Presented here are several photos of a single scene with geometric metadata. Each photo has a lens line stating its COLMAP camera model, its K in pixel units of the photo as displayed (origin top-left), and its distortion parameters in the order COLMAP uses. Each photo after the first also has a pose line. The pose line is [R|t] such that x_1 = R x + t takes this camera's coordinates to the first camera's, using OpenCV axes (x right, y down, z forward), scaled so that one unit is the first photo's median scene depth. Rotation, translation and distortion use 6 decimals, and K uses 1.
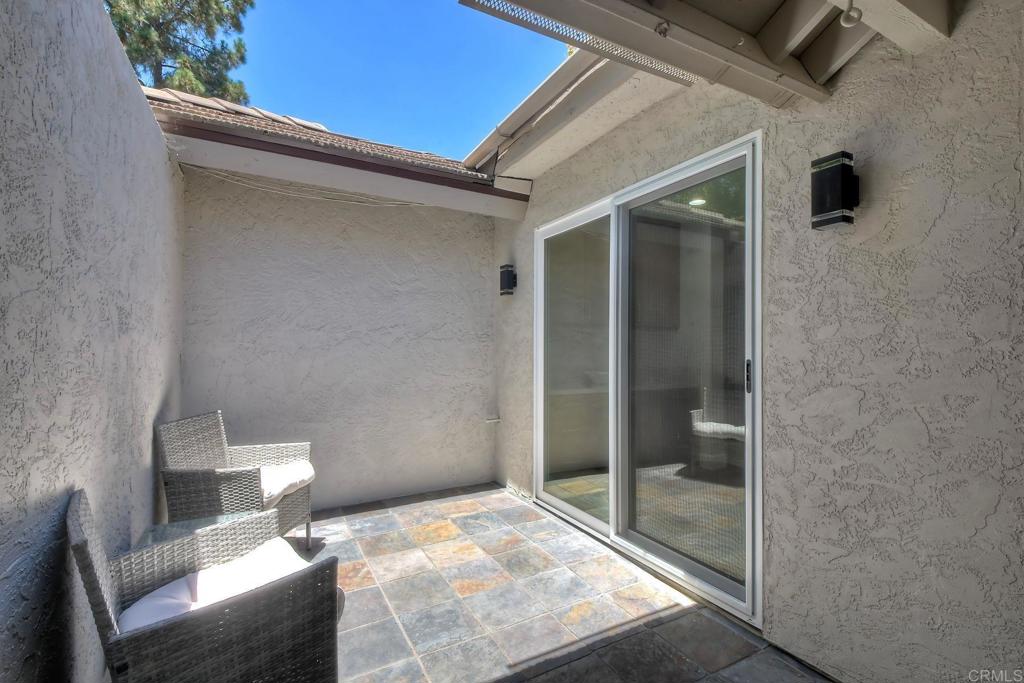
lens RADIAL K [[462.2, 0, 514.0], [0, 462.2, 336.9], [0, 0, 1]] dist [0.041806, -0.041660]
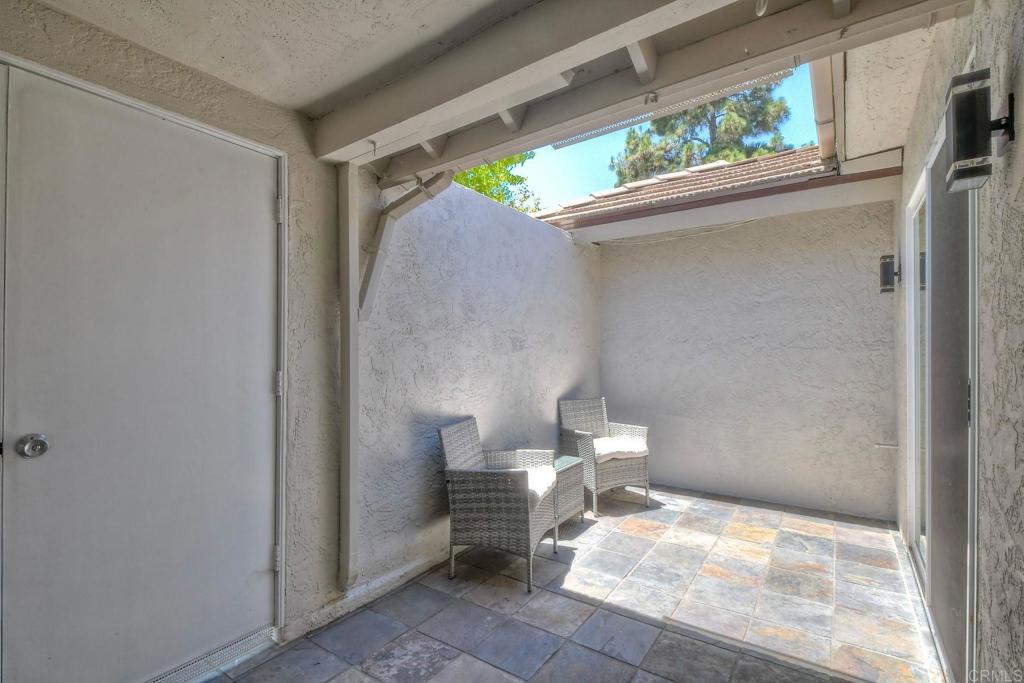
lens RADIAL K [[462.2, 0, 514.0], [0, 462.2, 336.9], [0, 0, 1]] dist [0.041806, -0.041660]
pose [[0.435441, -0.033847, -0.899581, 0.519469], [0.021732, 0.999397, -0.027083, -0.006198], [0.899955, -0.007757, 0.435914, 0.057736]]
